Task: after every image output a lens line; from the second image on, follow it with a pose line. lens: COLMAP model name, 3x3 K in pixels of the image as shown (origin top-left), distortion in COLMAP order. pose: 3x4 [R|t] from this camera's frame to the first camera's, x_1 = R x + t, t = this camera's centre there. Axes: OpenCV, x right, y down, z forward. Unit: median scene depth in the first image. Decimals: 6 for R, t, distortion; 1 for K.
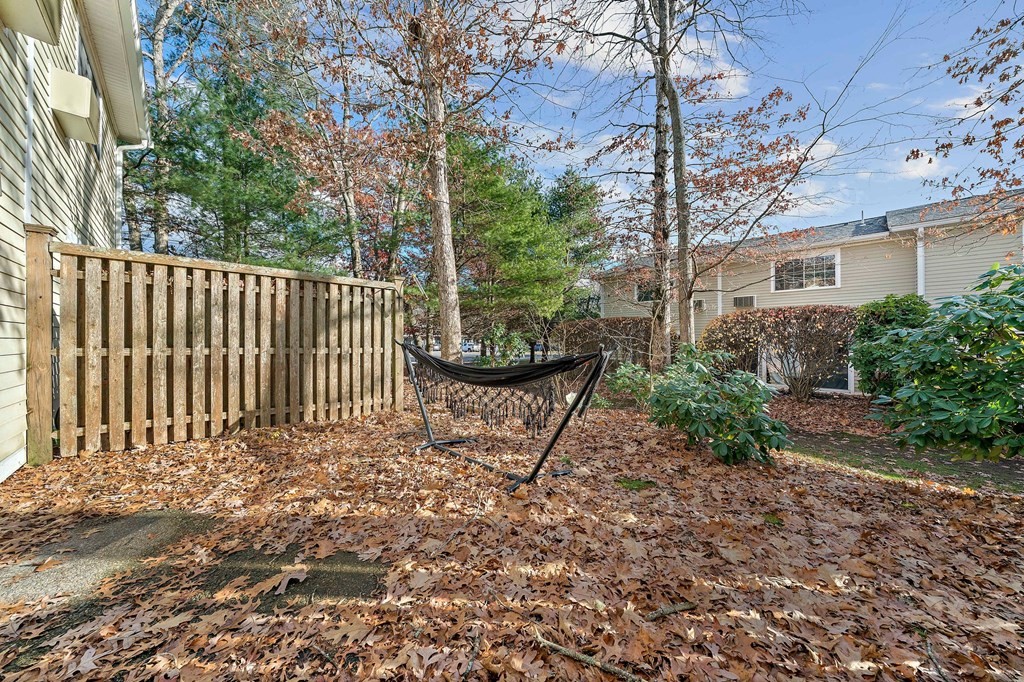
lens RADIAL K [[356.2, 0, 510.7], [0, 356.2, 340.6], [0, 0, 1]] dist [-0.006588, 0.000288]
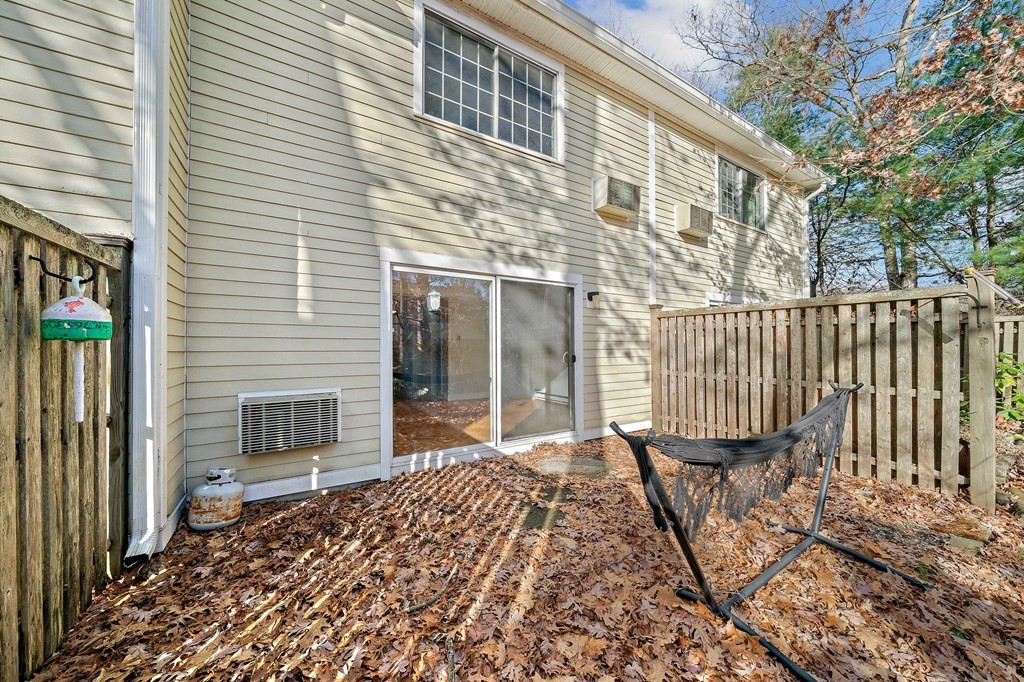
lens RADIAL K [[356.2, 0, 511.6], [0, 356.2, 344.7], [0, 0, 1]] dist [-0.006588, 0.000288]
pose [[-0.214584, -0.004362, -0.976696, 0.480731], [0.005273, 0.999970, -0.005625, -0.072043], [0.976691, -0.006357, -0.214555, 0.453696]]
